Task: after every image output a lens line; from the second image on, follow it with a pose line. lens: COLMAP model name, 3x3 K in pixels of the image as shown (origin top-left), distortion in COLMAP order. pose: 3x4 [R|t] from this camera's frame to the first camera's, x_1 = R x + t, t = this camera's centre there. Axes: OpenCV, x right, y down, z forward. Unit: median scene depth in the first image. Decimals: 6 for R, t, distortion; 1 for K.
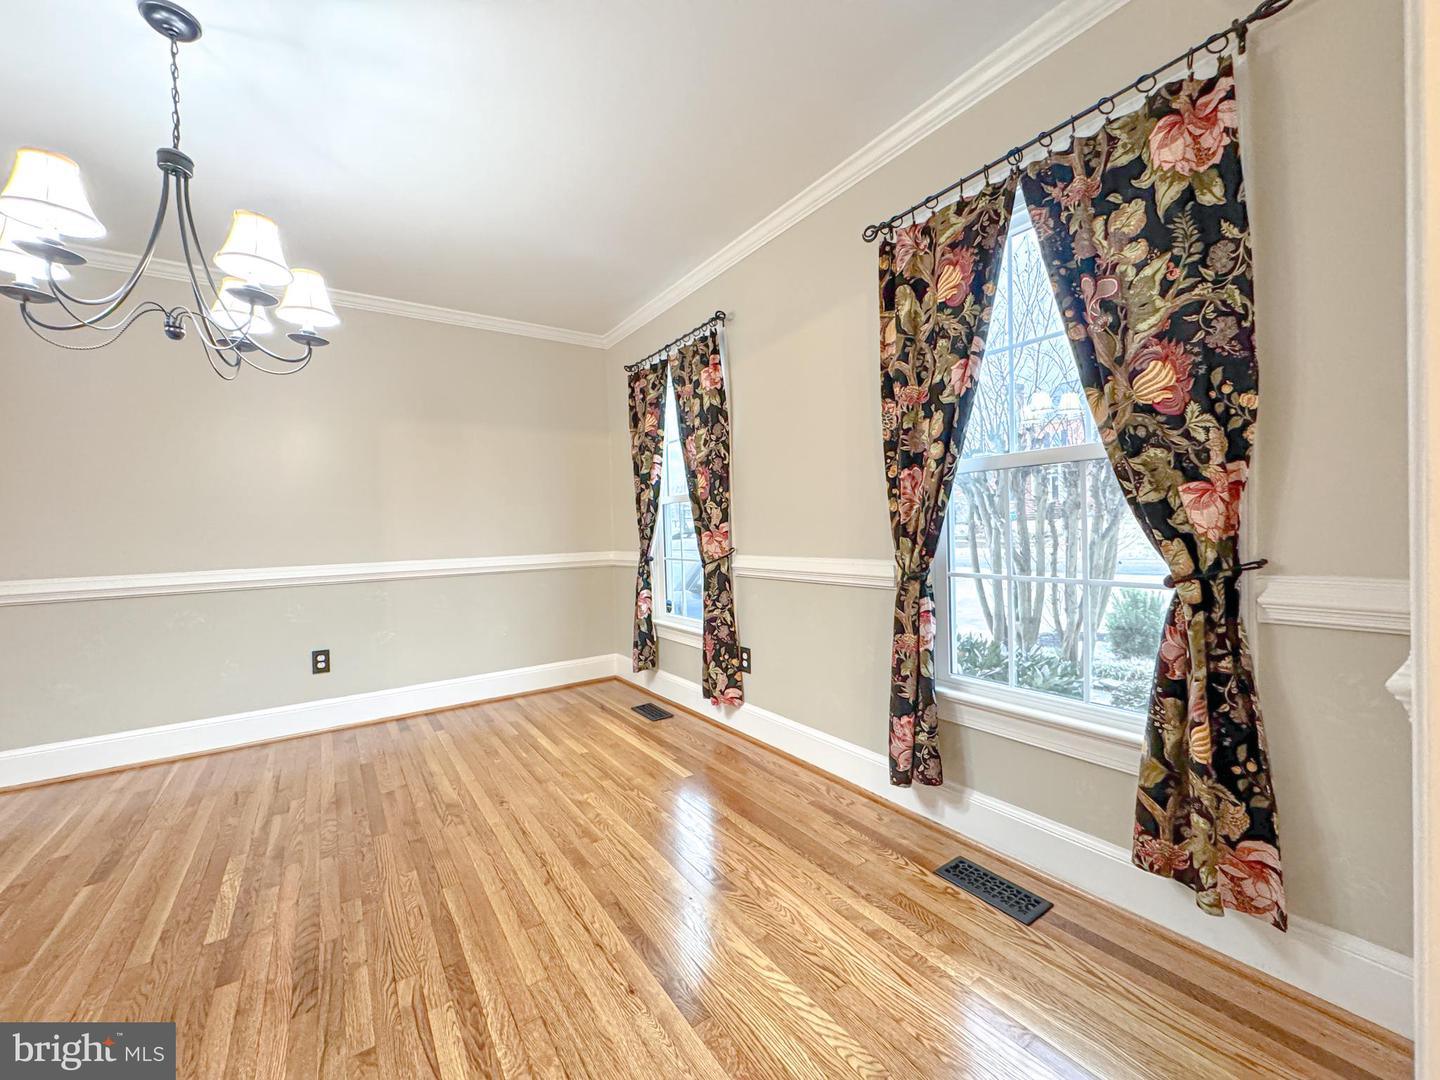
lens RADIAL K [[574.7, 0, 717.7], [0, 574.7, 535.0], [0, 0, 1]] dist [-0.002891, -0.000183]
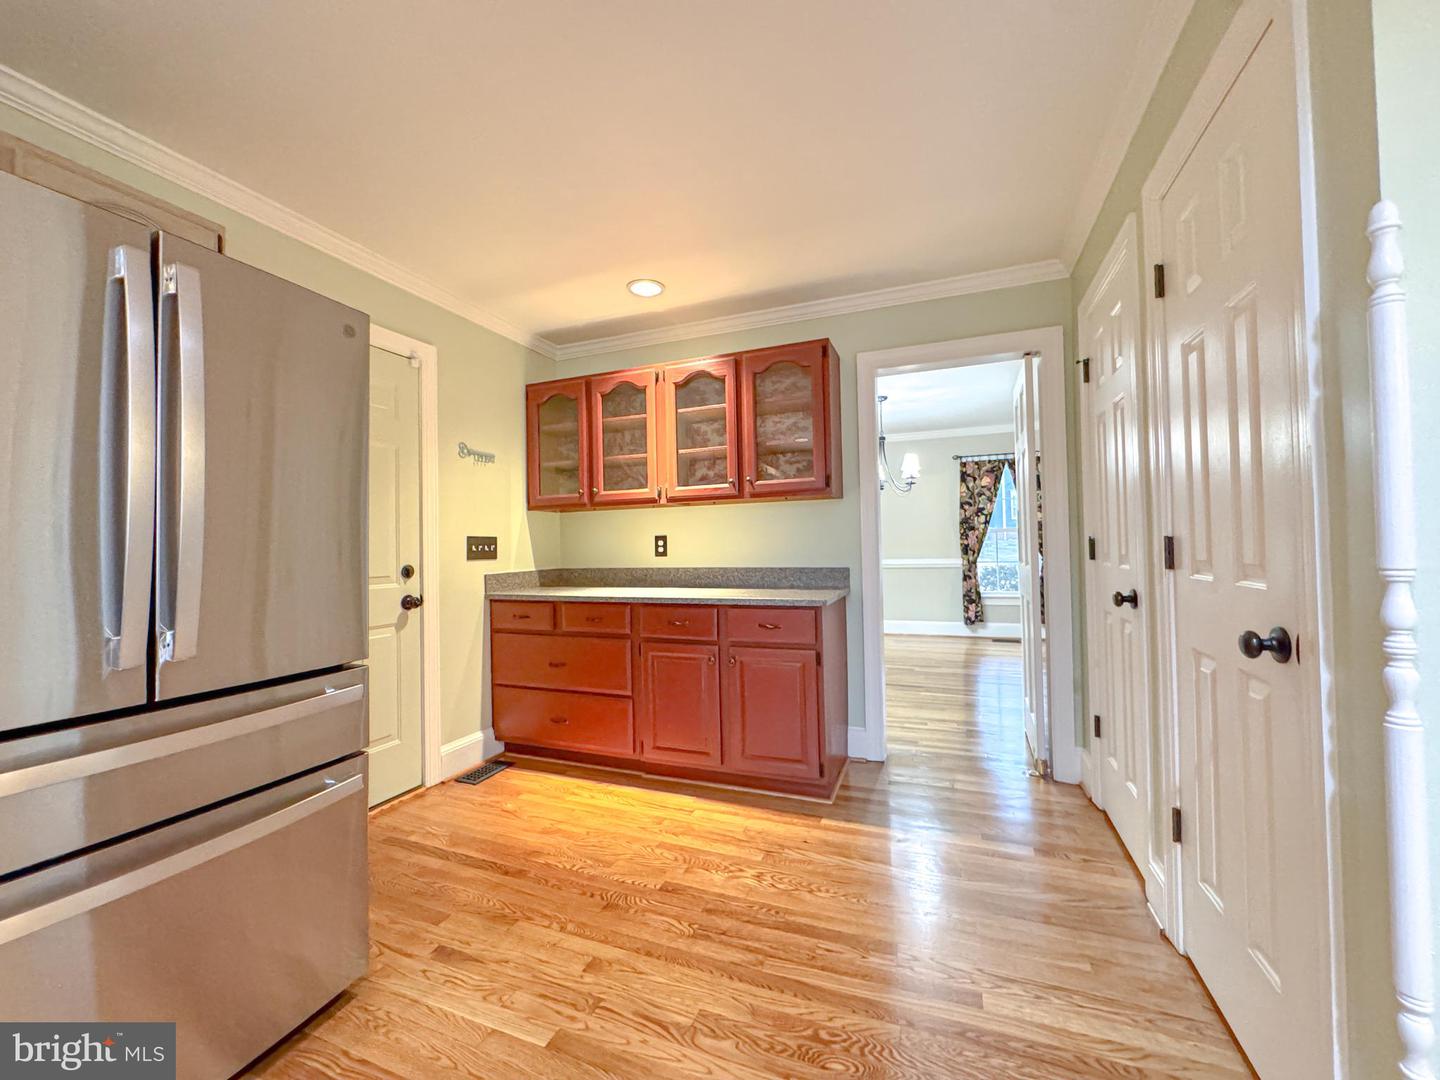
lens RADIAL K [[574.7, 0, 721.9], [0, 574.7, 539.3], [0, 0, 1]] dist [-0.002891, -0.000183]
pose [[0.826820, 0.014673, 0.562275, -2.919181], [0.006030, 0.999371, -0.034946, 0.046473], [-0.562434, 0.032284, 0.826212, -1.018262]]
